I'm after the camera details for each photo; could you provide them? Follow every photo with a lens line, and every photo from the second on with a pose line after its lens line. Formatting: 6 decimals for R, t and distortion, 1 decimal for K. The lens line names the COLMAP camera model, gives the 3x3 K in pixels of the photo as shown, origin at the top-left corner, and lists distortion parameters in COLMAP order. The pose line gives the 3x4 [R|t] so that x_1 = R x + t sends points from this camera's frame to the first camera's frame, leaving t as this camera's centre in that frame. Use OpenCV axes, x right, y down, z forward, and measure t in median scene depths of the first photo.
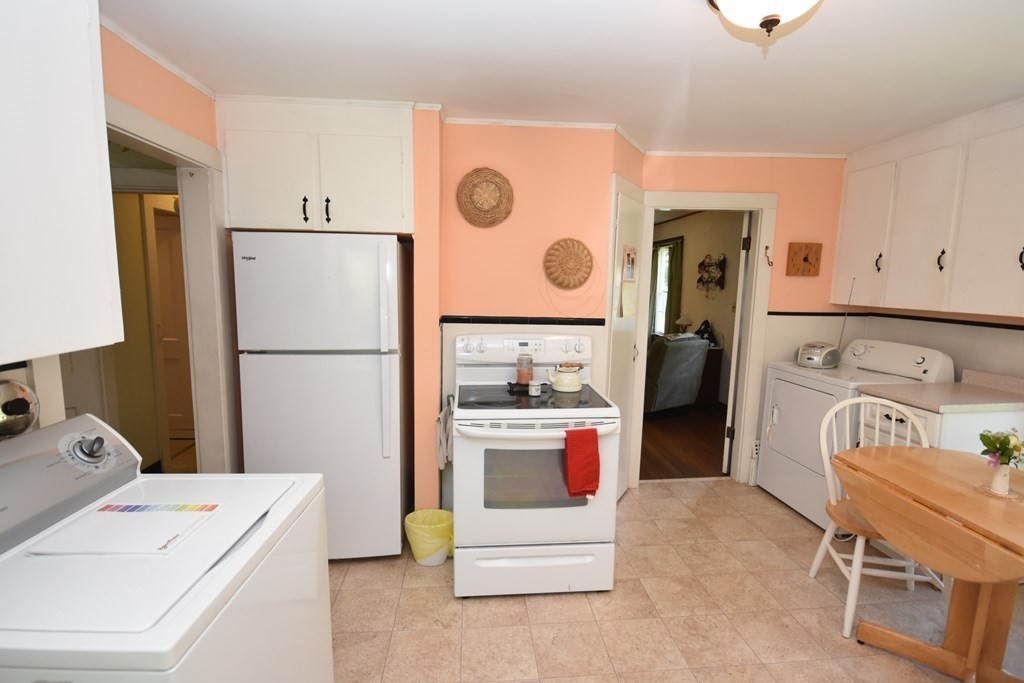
lens RADIAL K [[480.7, 0, 516.7], [0, 480.7, 348.4], [0, 0, 1]] dist [-0.001245, -0.003702]
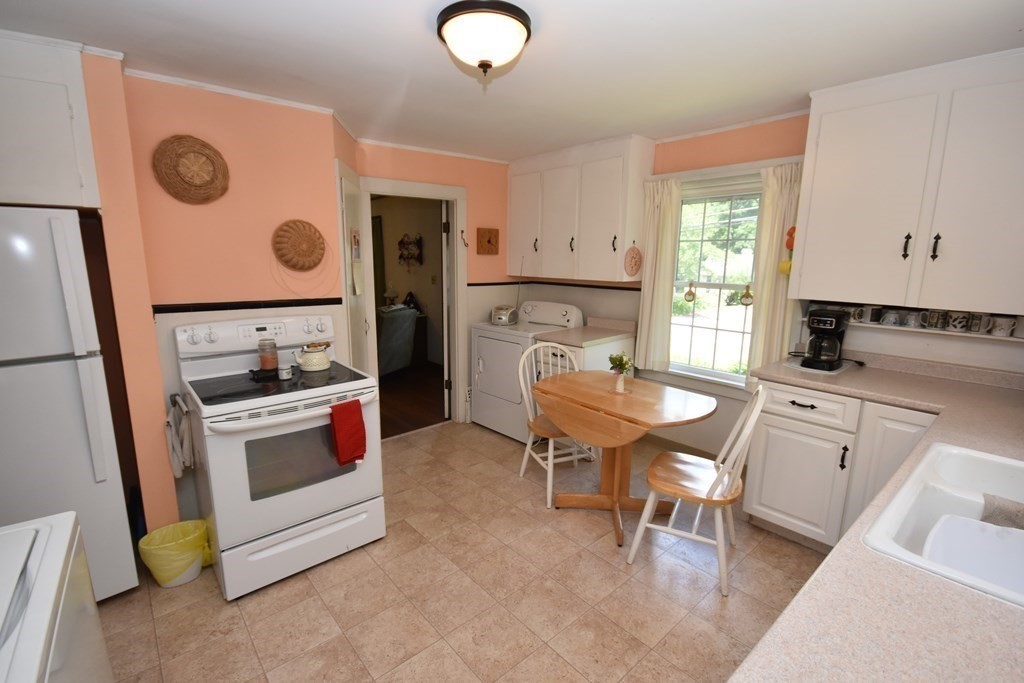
lens RADIAL K [[480.7, 0, 477.9], [0, 480.7, 345.5], [0, 0, 1]] dist [-0.001245, -0.003702]
pose [[0.817183, -0.118319, 0.564104, -0.187331], [0.084656, 0.992728, 0.085585, -0.022843], [-0.570128, -0.022184, 0.821257, -0.047162]]
